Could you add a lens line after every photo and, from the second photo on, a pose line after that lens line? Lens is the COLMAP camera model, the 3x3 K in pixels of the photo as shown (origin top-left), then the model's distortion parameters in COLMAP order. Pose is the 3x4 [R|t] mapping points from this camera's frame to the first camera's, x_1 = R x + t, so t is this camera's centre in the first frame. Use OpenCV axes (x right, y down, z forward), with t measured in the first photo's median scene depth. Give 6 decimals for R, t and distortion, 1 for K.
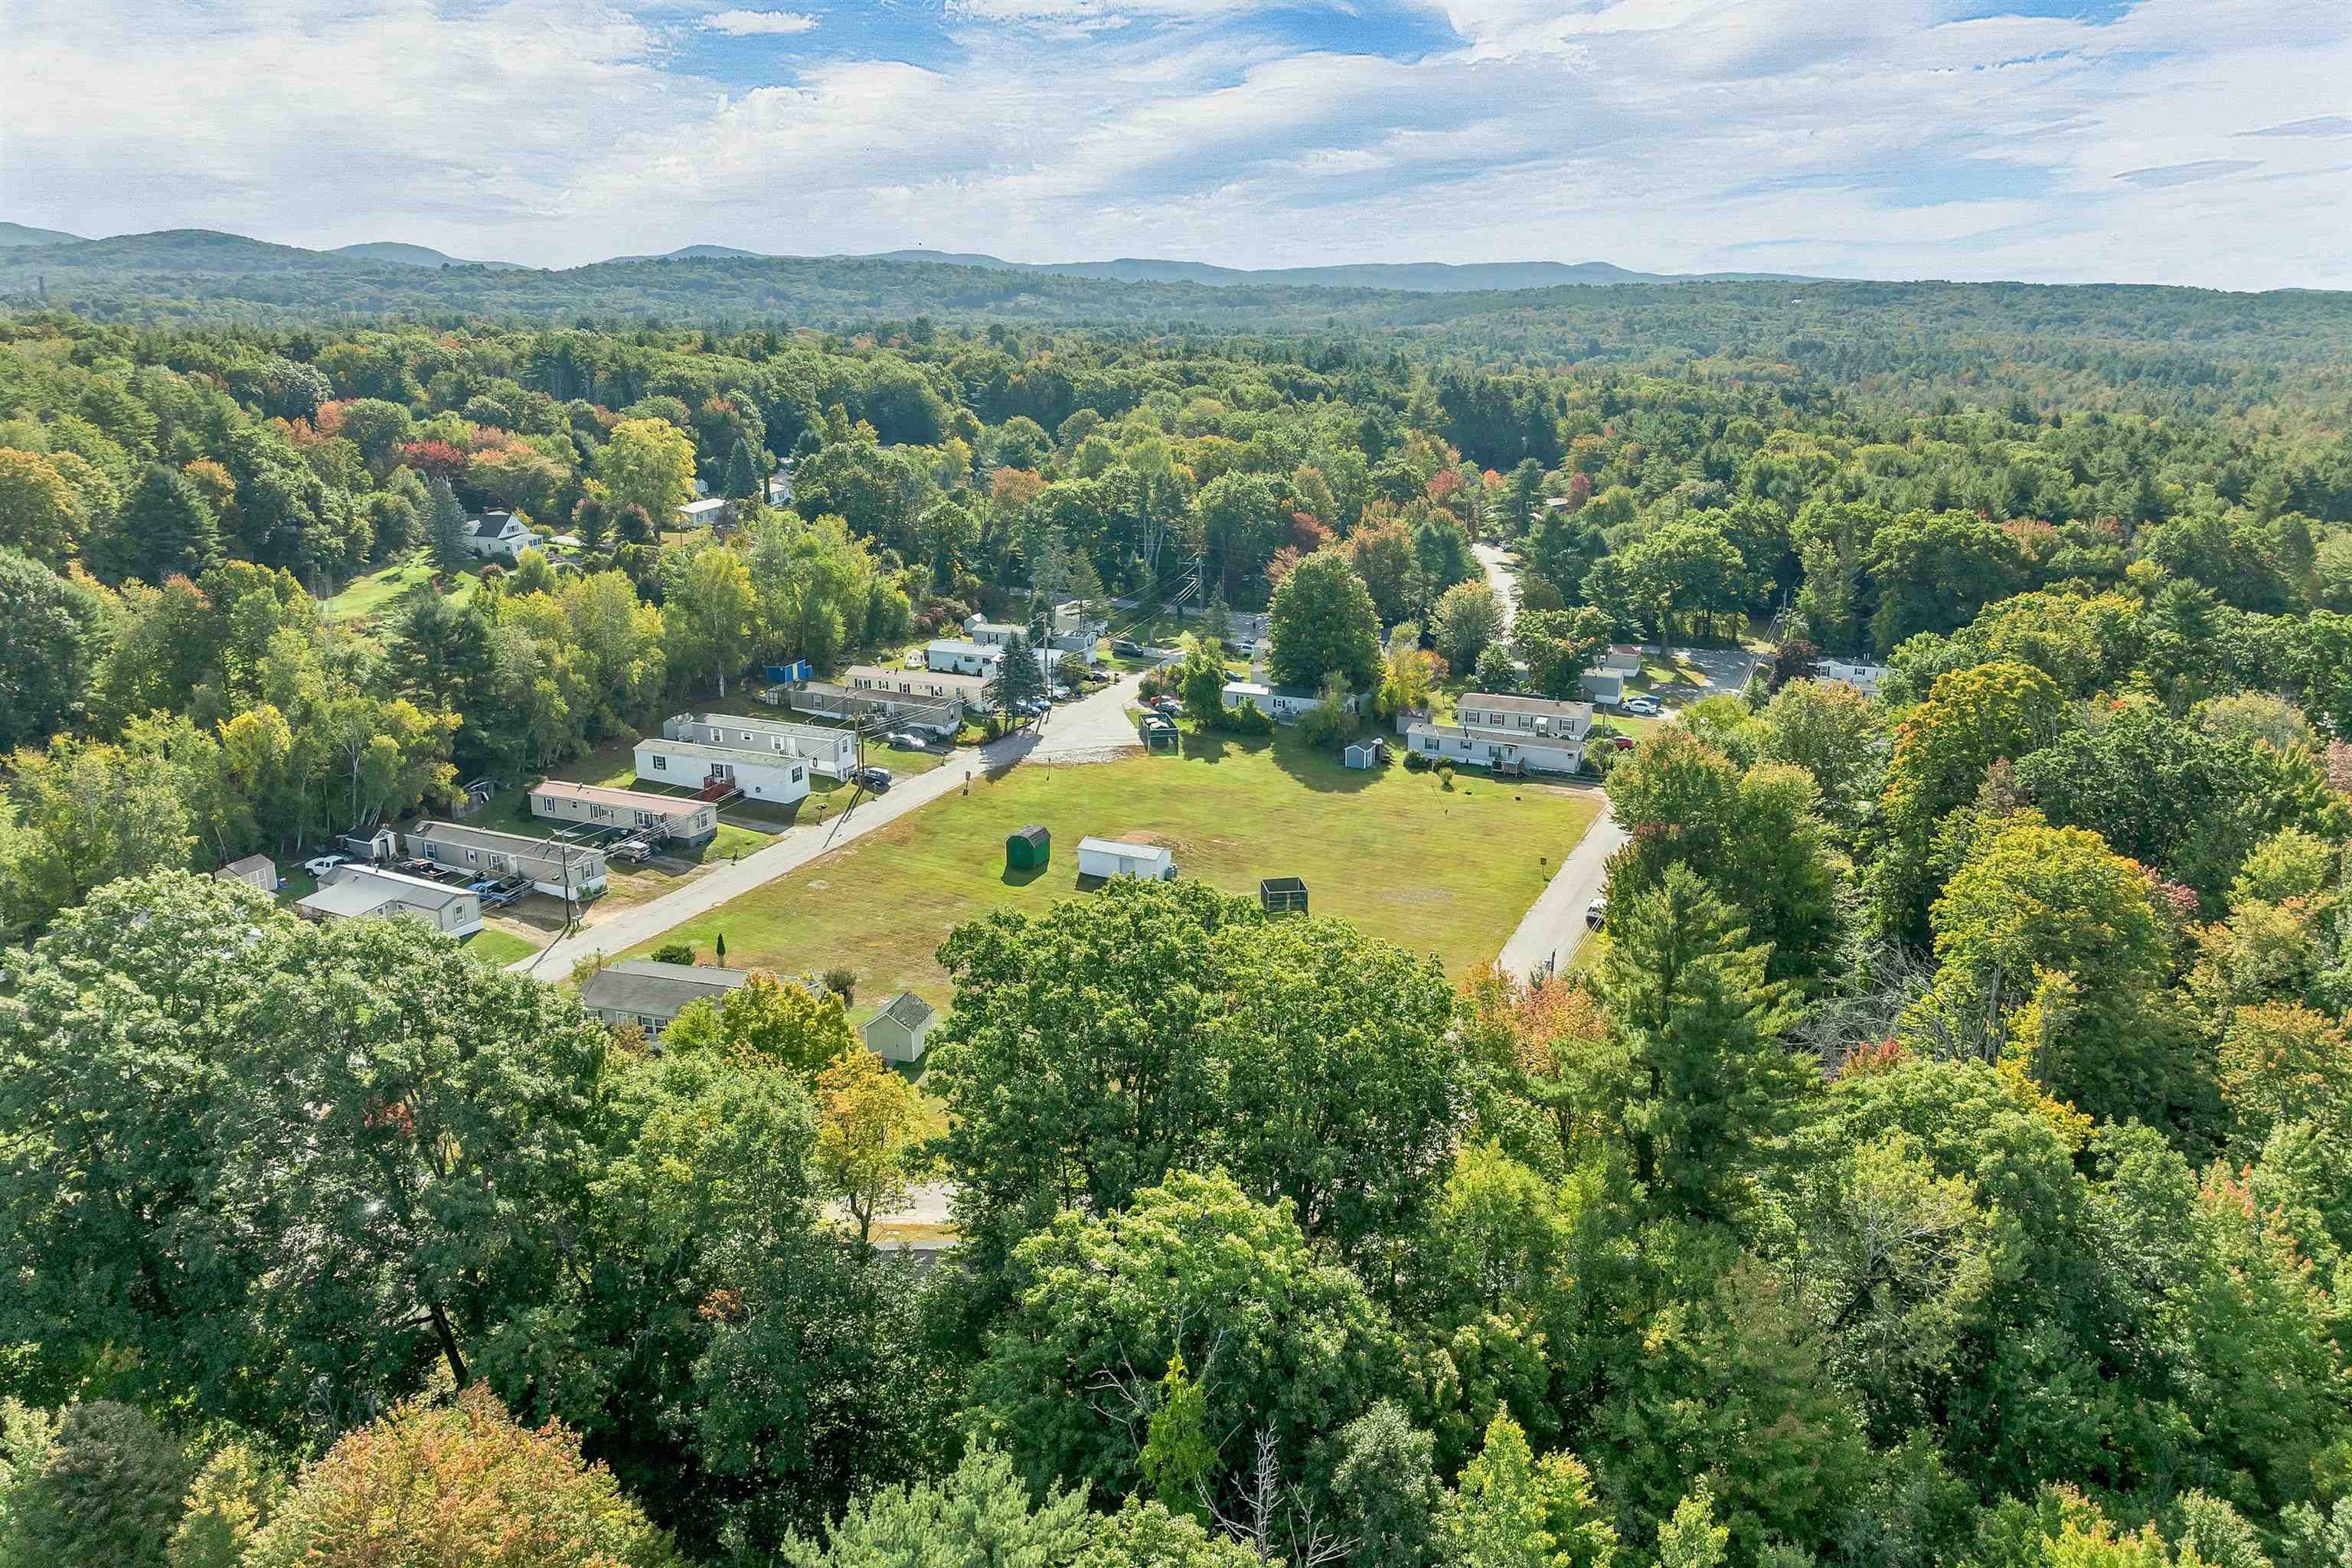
lens RADIAL K [[1683.6, 0, 1197.5], [0, 1683.6, 777.1], [0, 0, 1]] dist [-0.042018, -0.009318]
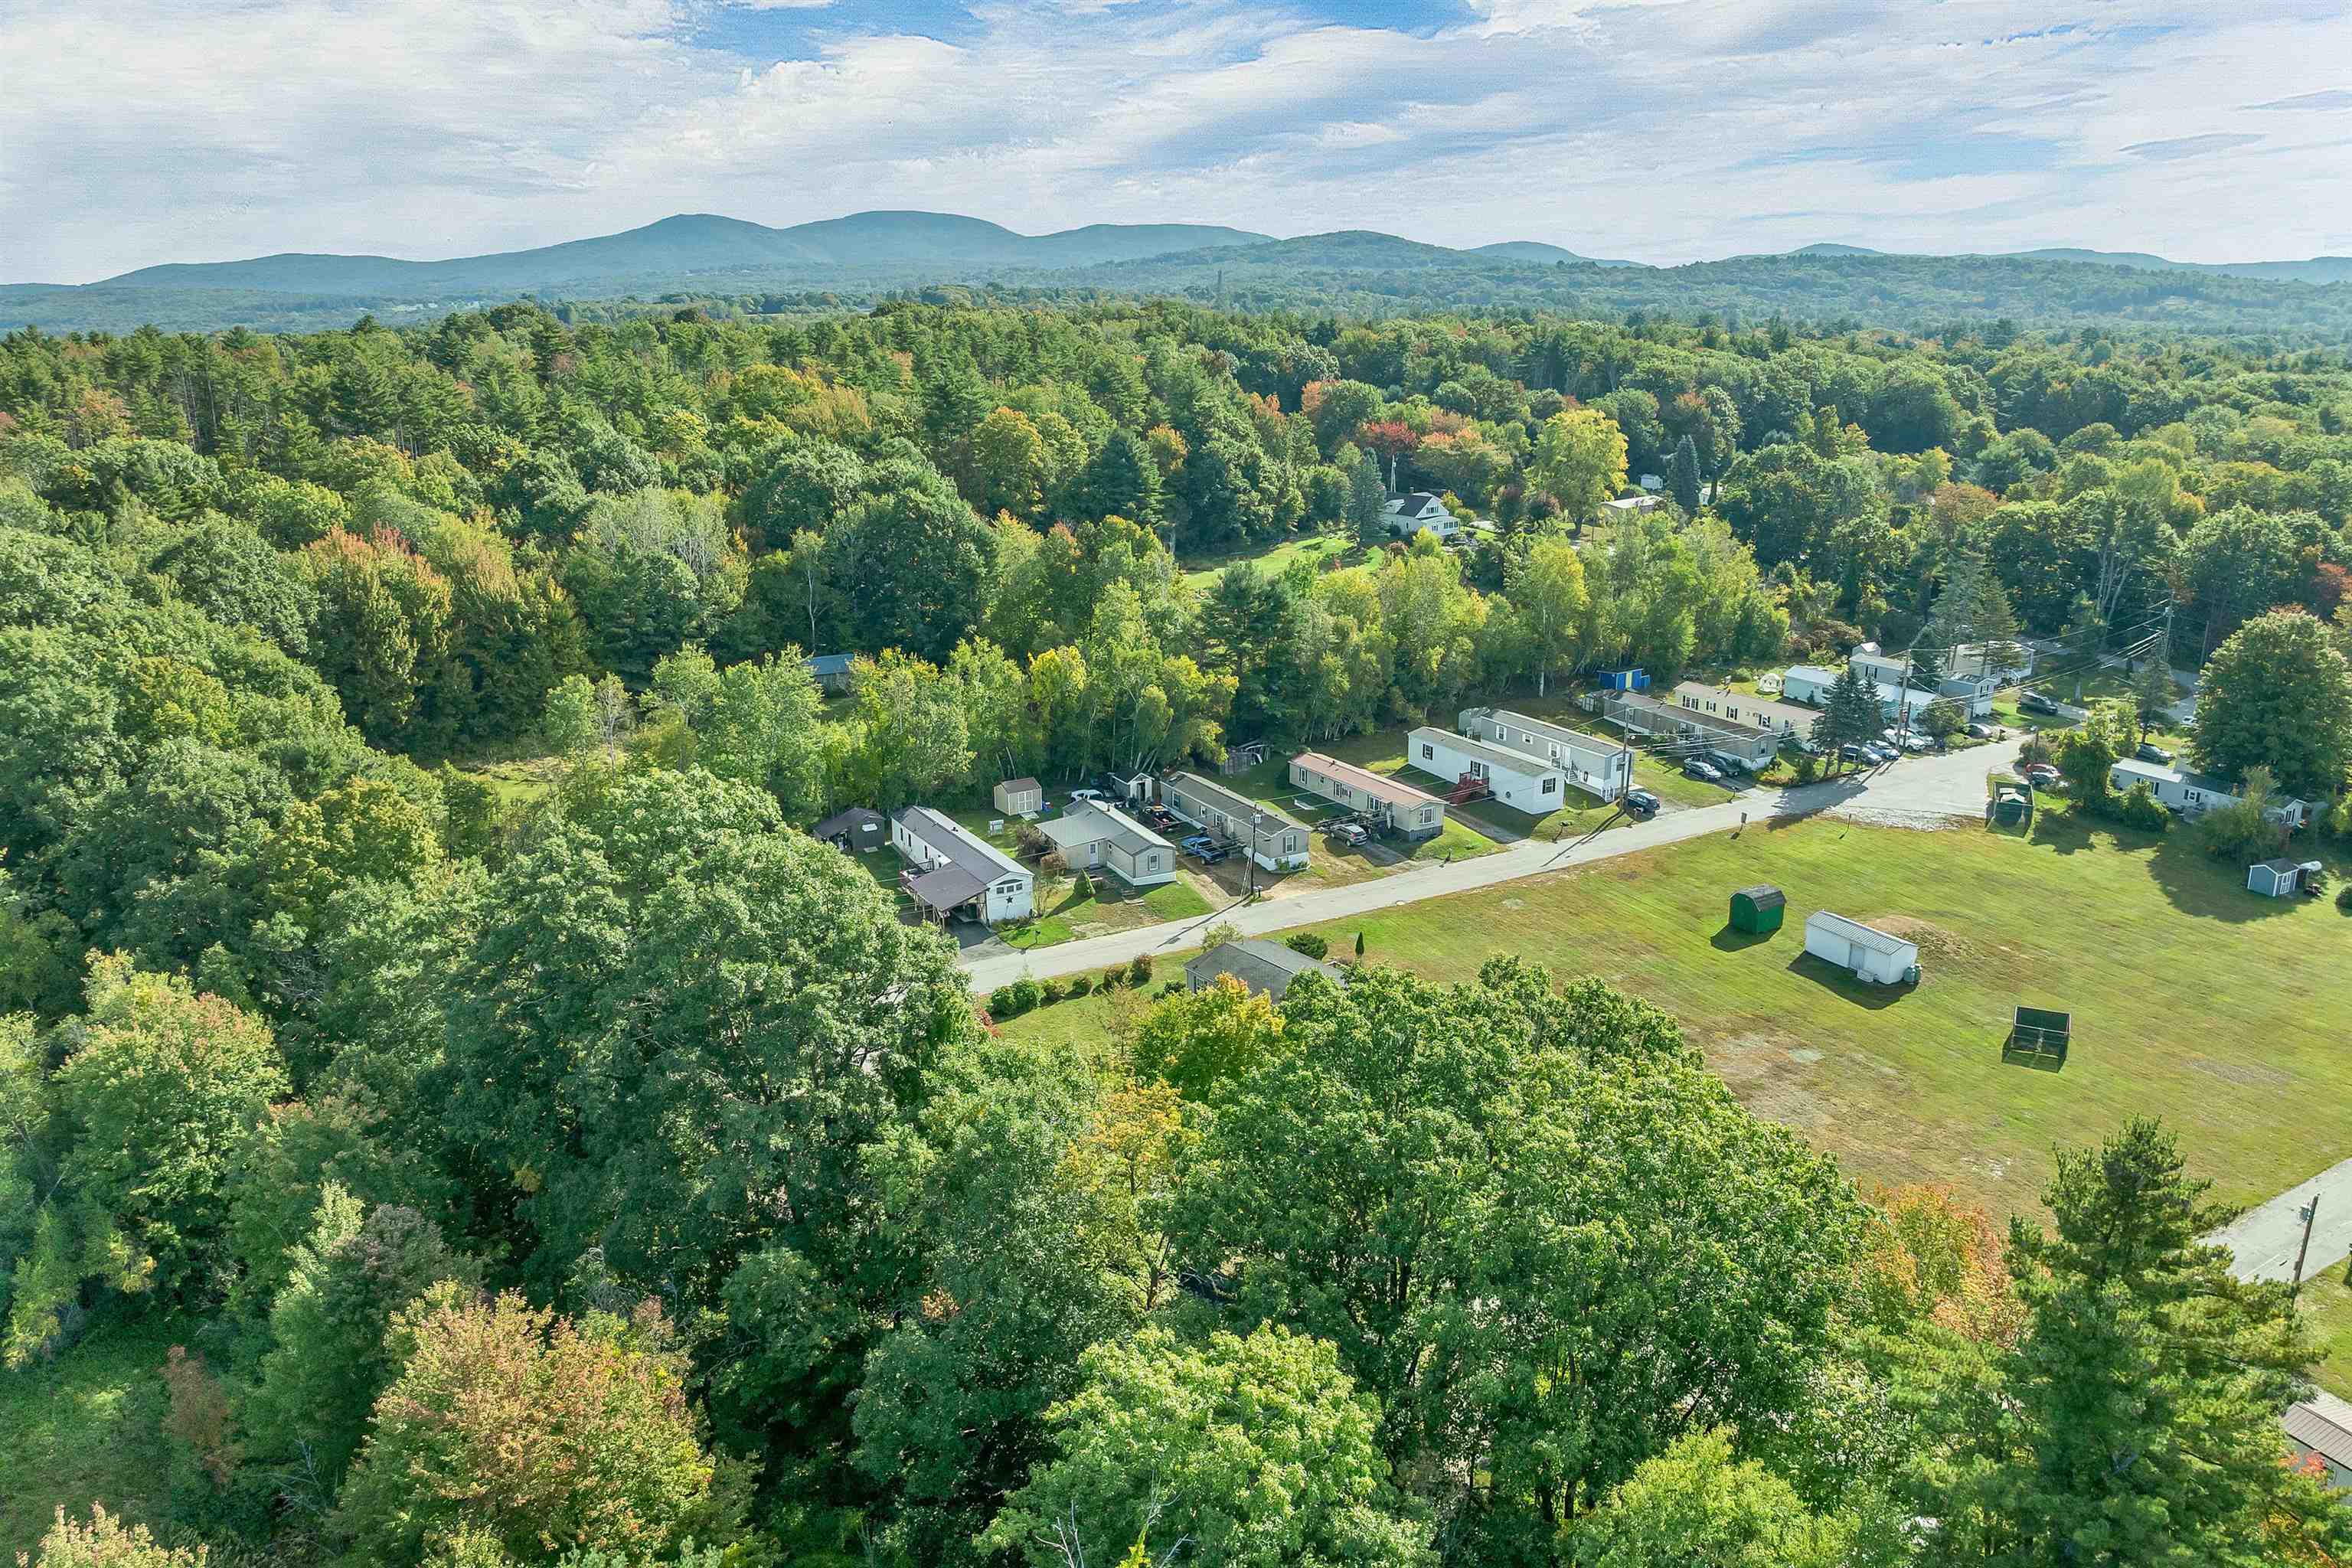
lens RADIAL K [[1683.6, 0, 1197.5], [0, 1683.6, 777.1], [0, 0, 1]] dist [-0.042018, -0.009318]
pose [[0.810771, 0.155997, -0.564195, 0.110562], [-0.155744, 0.986583, 0.048975, -0.017981], [0.564264, 0.048162, 0.824188, 0.088849]]
